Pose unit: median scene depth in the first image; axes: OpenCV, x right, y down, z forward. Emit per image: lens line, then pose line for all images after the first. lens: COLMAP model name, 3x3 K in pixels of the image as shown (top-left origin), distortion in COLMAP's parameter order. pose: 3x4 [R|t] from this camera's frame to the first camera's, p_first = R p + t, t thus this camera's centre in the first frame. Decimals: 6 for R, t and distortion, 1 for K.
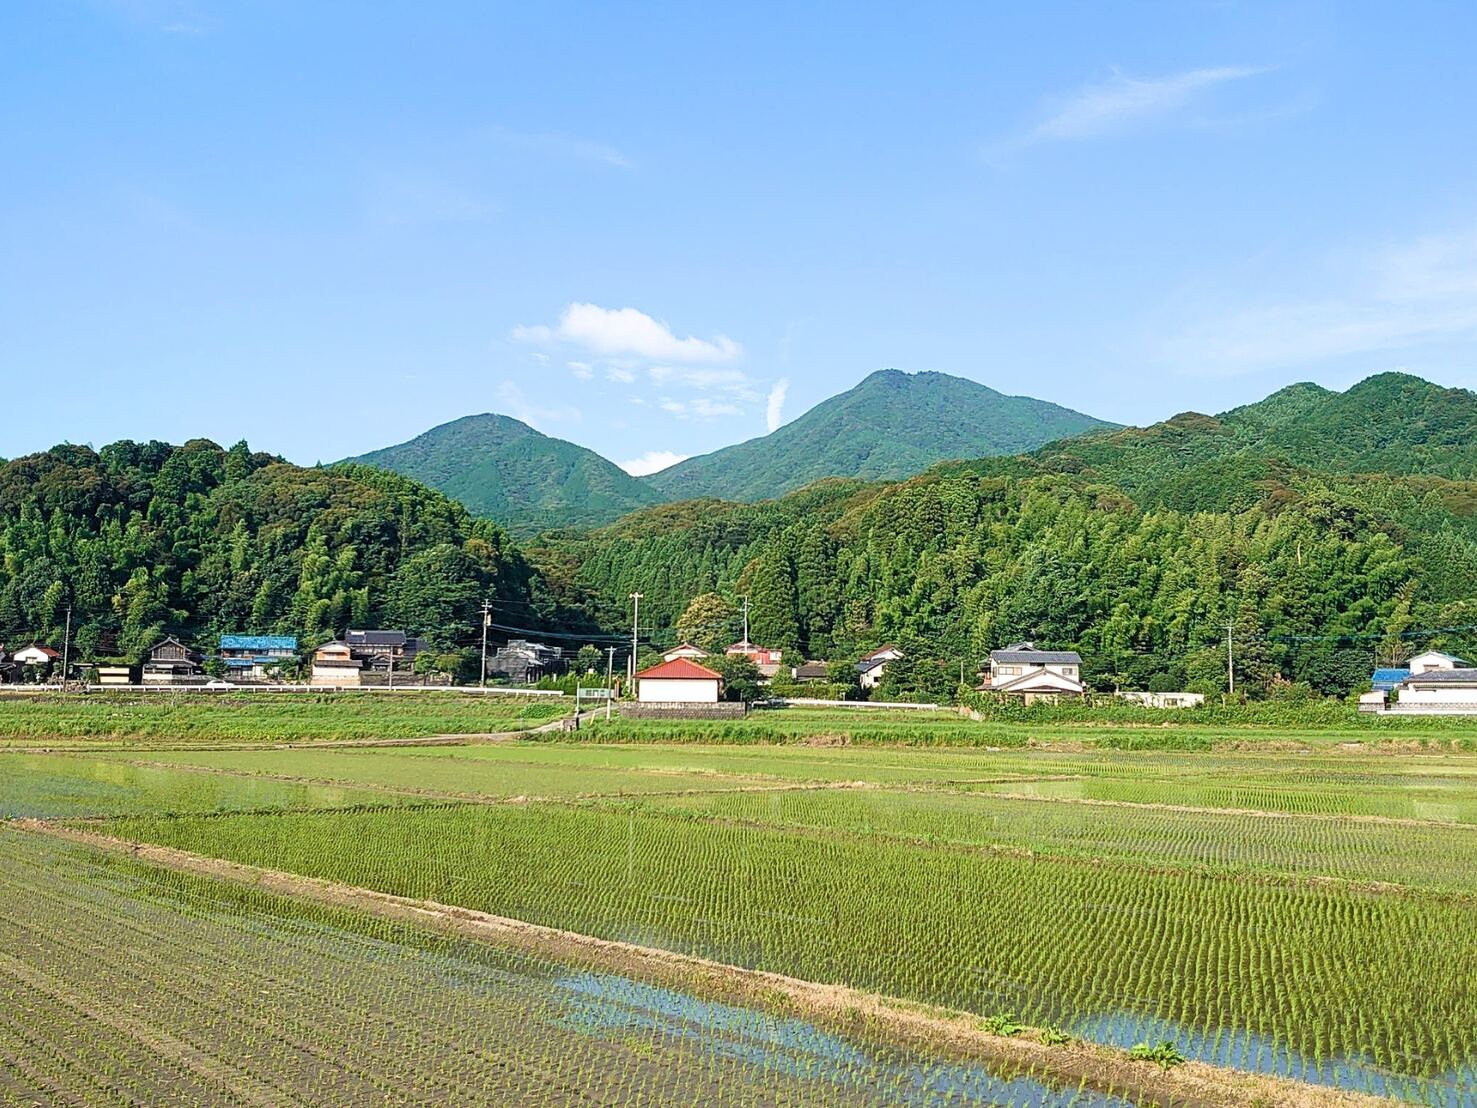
lens RADIAL K [[1544.5, 0, 717.3], [0, 1544.5, 506.8], [0, 0, 1]] dist [0.122019, -0.392750]
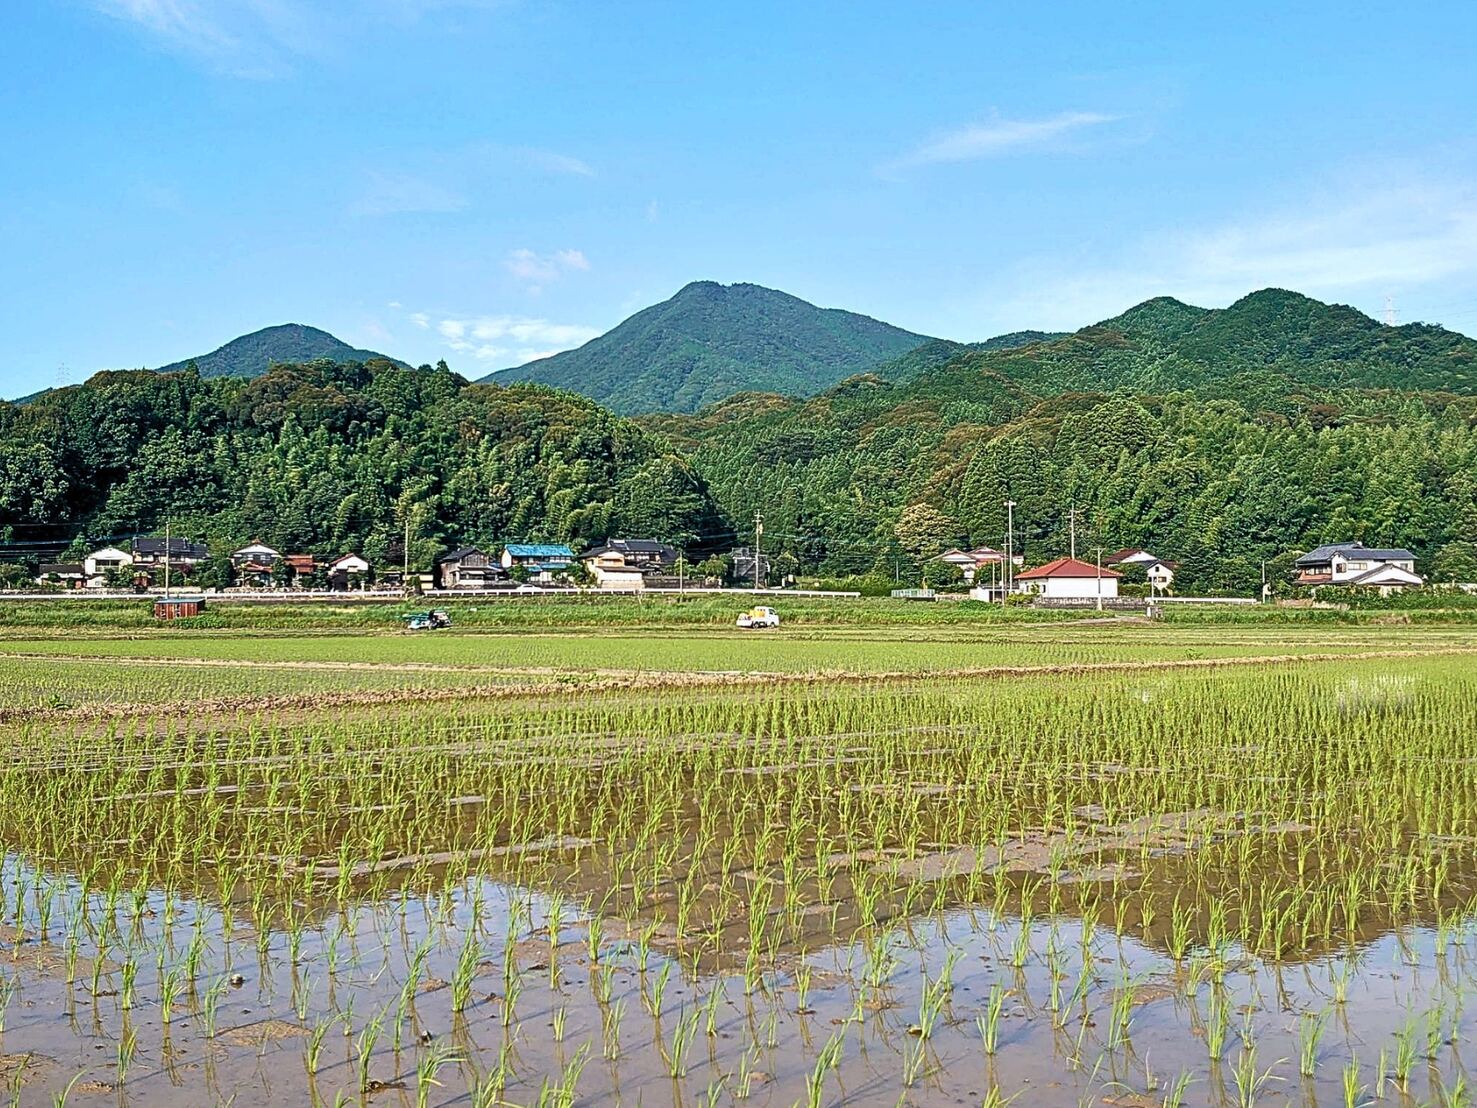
lens RADIAL K [[1560.8, 0, 615.4], [0, 1560.8, 552.4], [0, 0, 1]] dist [0.165127, -0.383724]
pose [[0.996751, -0.008709, 0.080075, -0.329405], [0.001961, 0.996467, 0.083959, -0.002548], [-0.080523, -0.083529, 0.993247, -0.082381]]
